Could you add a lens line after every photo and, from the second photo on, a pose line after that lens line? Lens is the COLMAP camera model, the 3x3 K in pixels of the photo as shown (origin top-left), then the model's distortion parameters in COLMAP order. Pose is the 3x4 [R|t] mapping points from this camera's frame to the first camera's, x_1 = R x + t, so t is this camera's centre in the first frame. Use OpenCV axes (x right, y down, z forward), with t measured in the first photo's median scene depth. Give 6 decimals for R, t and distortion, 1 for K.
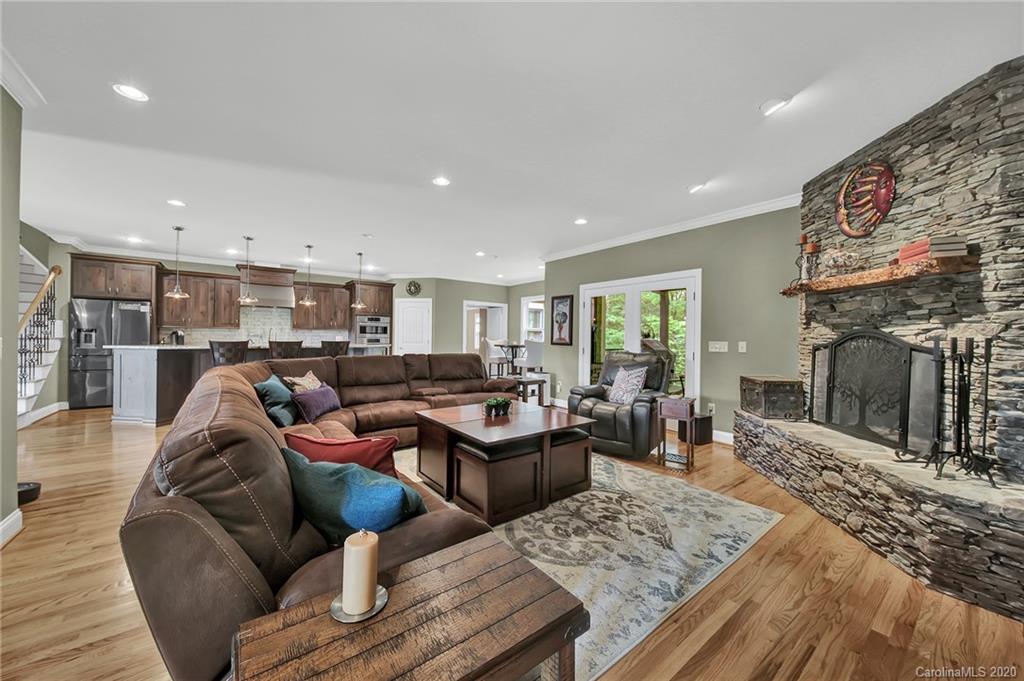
lens RADIAL K [[370.0, 0, 510.5], [0, 370.0, 338.7], [0, 0, 1]] dist [-0.002322, -0.000862]
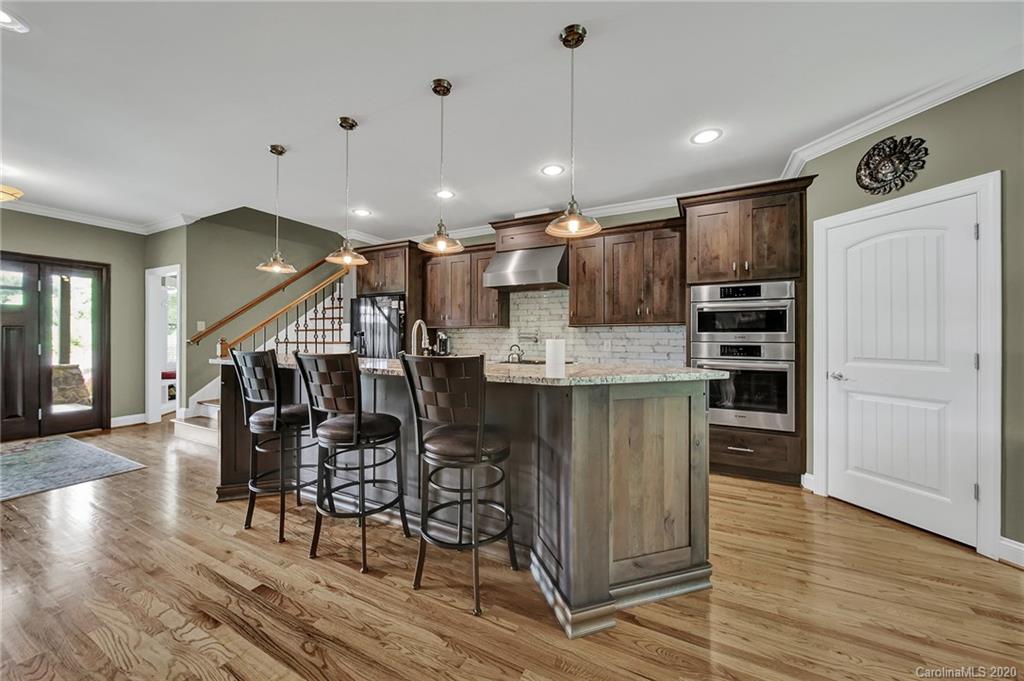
lens RADIAL K [[370.0, 0, 509.5], [0, 370.0, 336.3], [0, 0, 1]] dist [-0.002322, -0.000862]
pose [[0.427042, -0.011733, -0.904156, -0.170599], [-0.000994, 0.999909, -0.013445, -0.004430], [0.904231, 0.006640, 0.426991, 0.784022]]
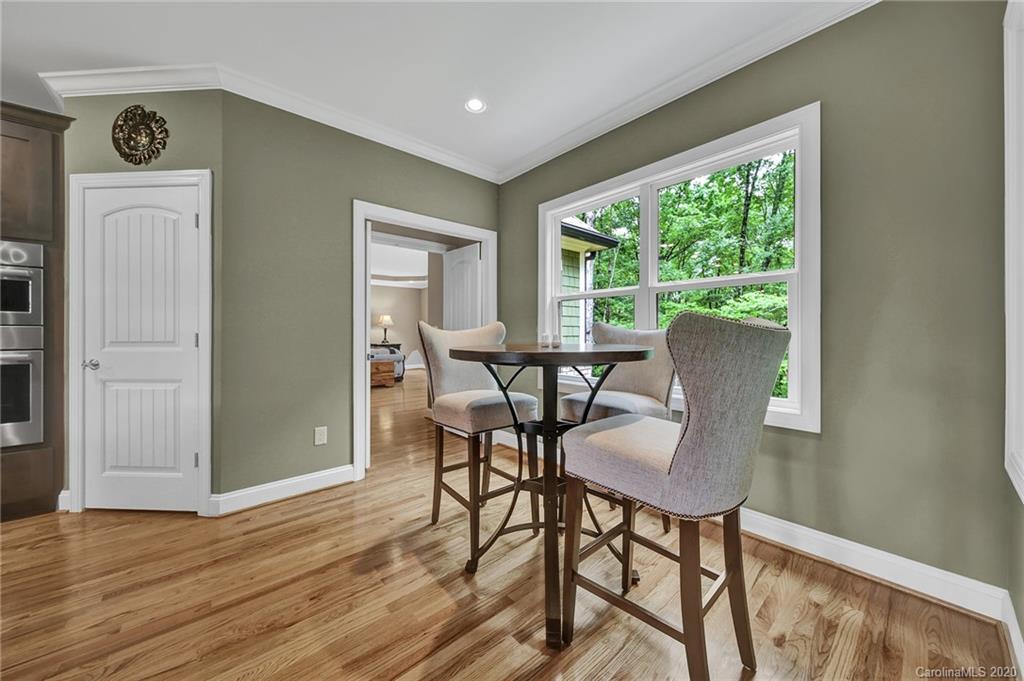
lens RADIAL K [[370.0, 0, 514.2], [0, 370.0, 331.6], [0, 0, 1]] dist [-0.002322, -0.000862]
pose [[0.997119, -0.010964, 0.075053, -0.027294], [0.011626, 0.999897, -0.008386, 0.009534], [-0.074953, 0.009234, 0.997144, 0.905197]]
